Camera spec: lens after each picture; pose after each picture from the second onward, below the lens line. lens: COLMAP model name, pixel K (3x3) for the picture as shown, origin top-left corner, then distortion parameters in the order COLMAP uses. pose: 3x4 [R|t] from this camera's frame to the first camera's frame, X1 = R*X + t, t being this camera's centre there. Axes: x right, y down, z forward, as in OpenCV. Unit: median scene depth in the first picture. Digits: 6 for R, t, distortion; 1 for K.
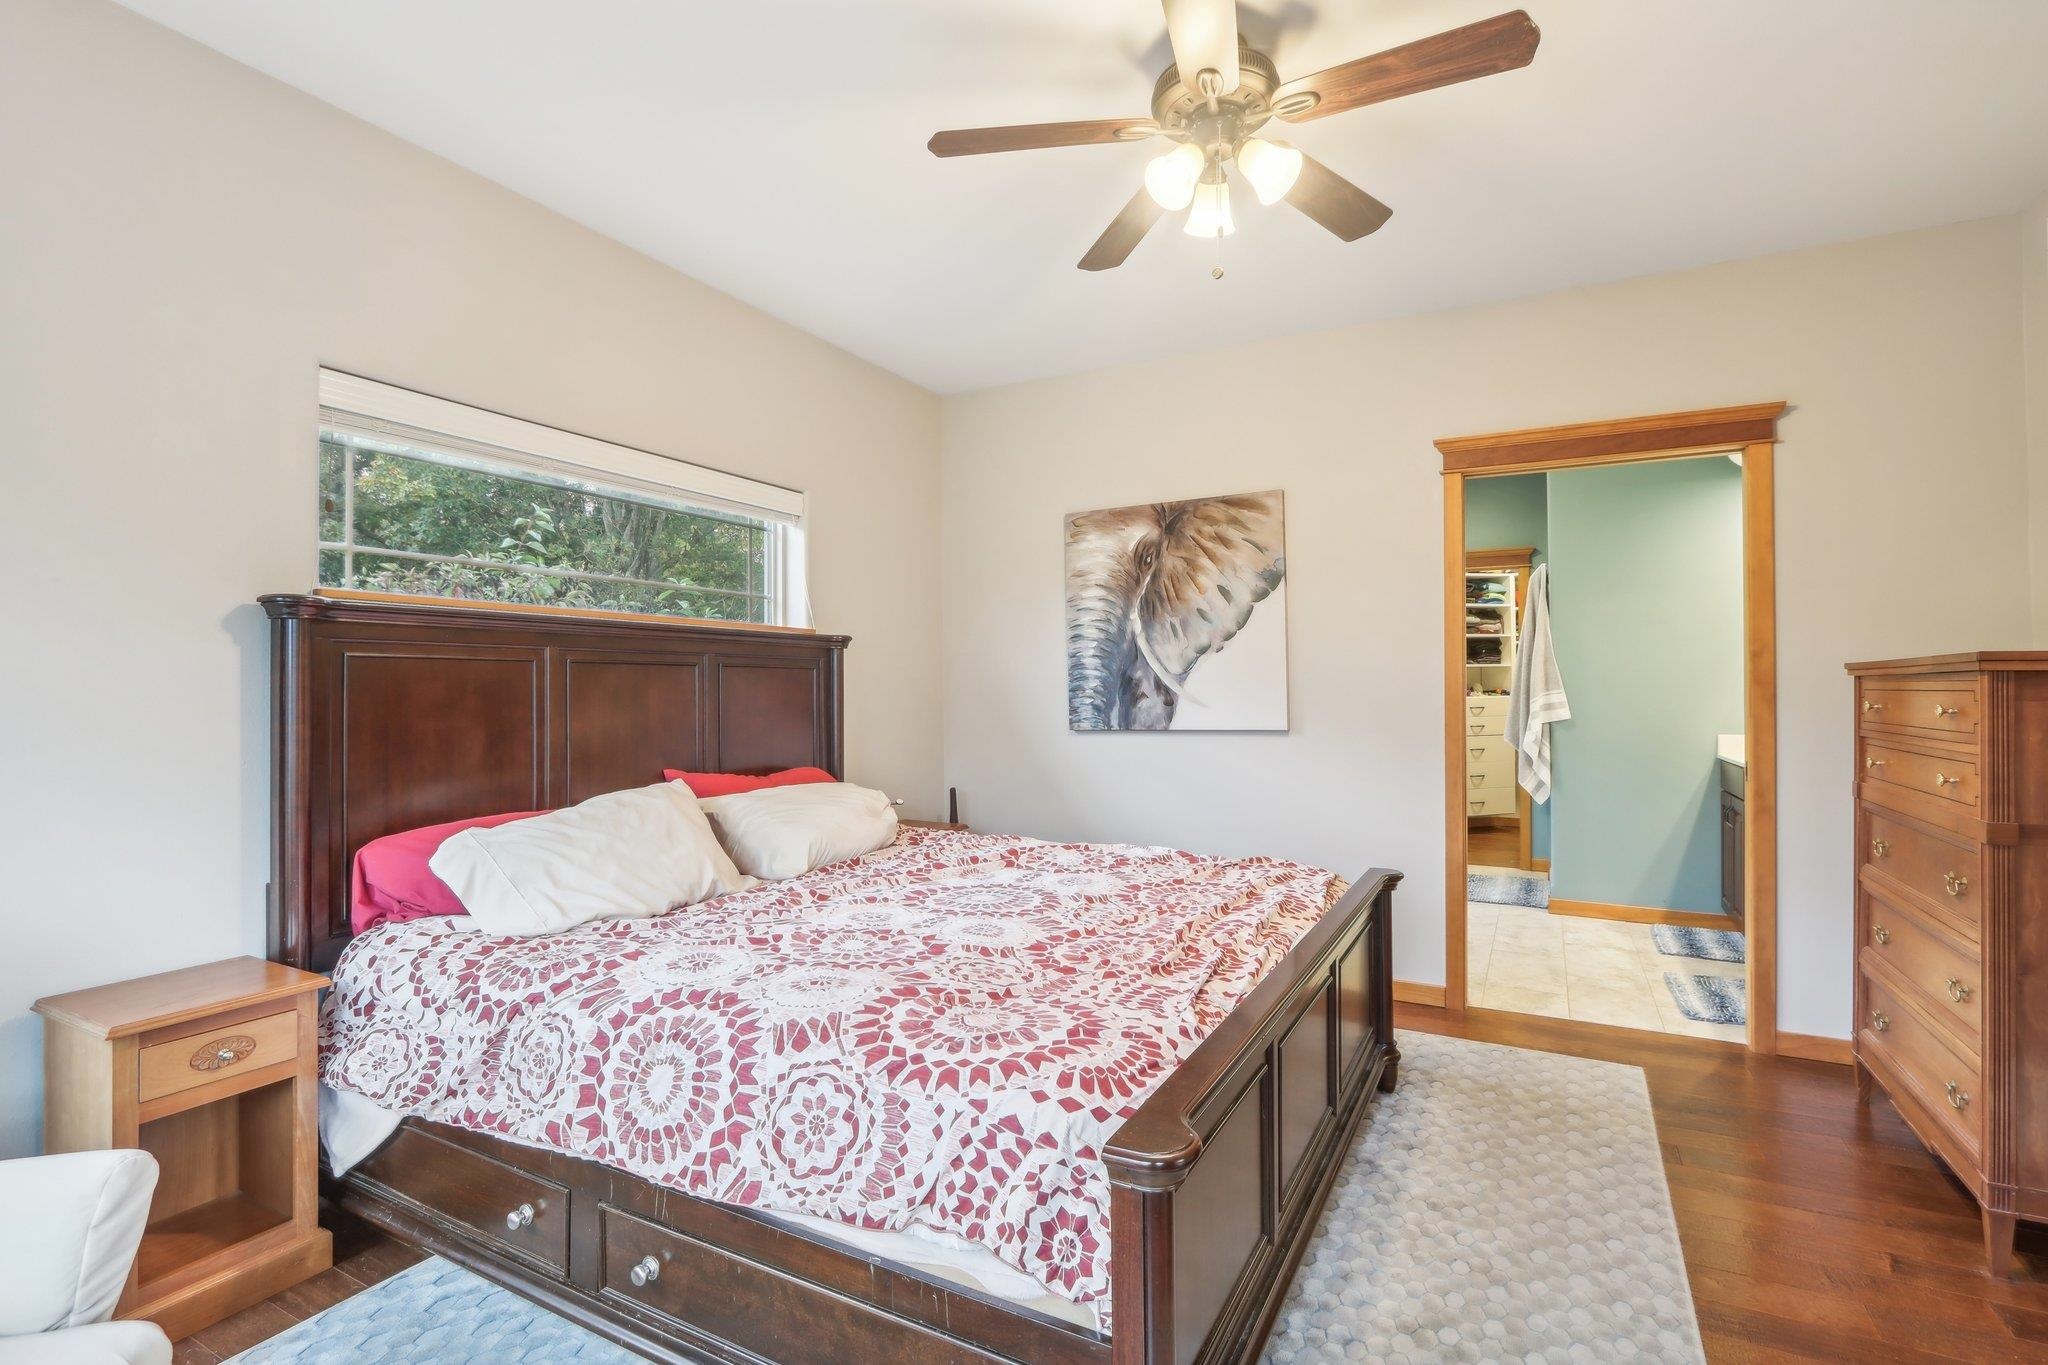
lens RADIAL K [[979.9, 0, 1016.2], [0, 979.9, 679.4], [0, 0, 1]] dist [-0.011631, -0.001882]
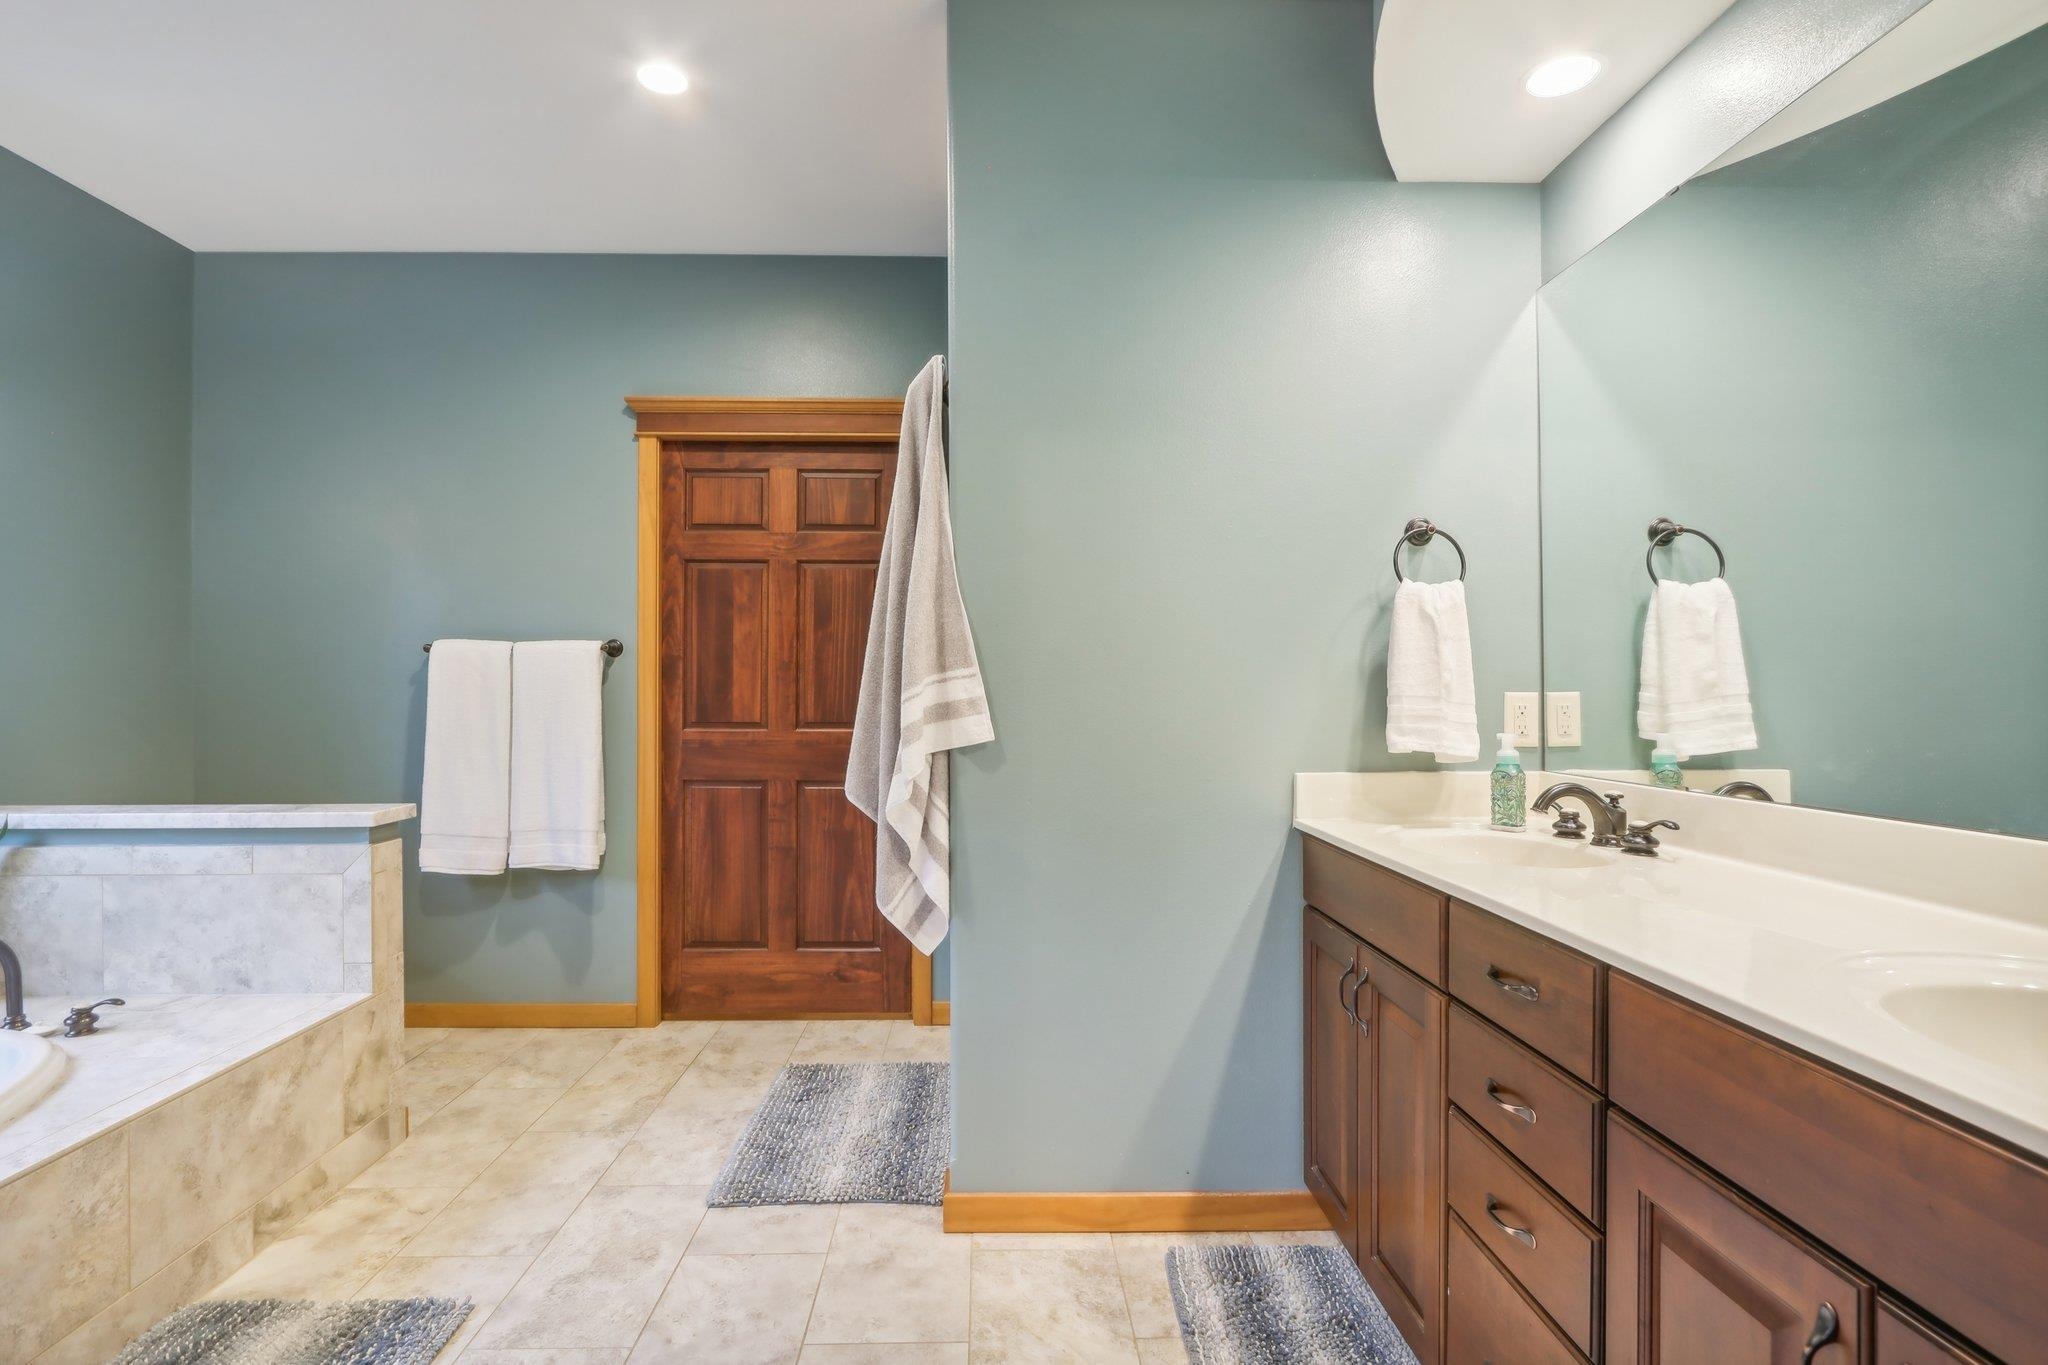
lens RADIAL K [[979.9, 0, 1019.8], [0, 979.9, 681.3], [0, 0, 1]] dist [-0.011631, -0.001882]
pose [[0.854497, 0.008983, 0.519378, 0.315879], [-0.007100, 0.999959, -0.005613, 0.015370], [-0.519407, 0.001109, 0.854526, 0.558435]]
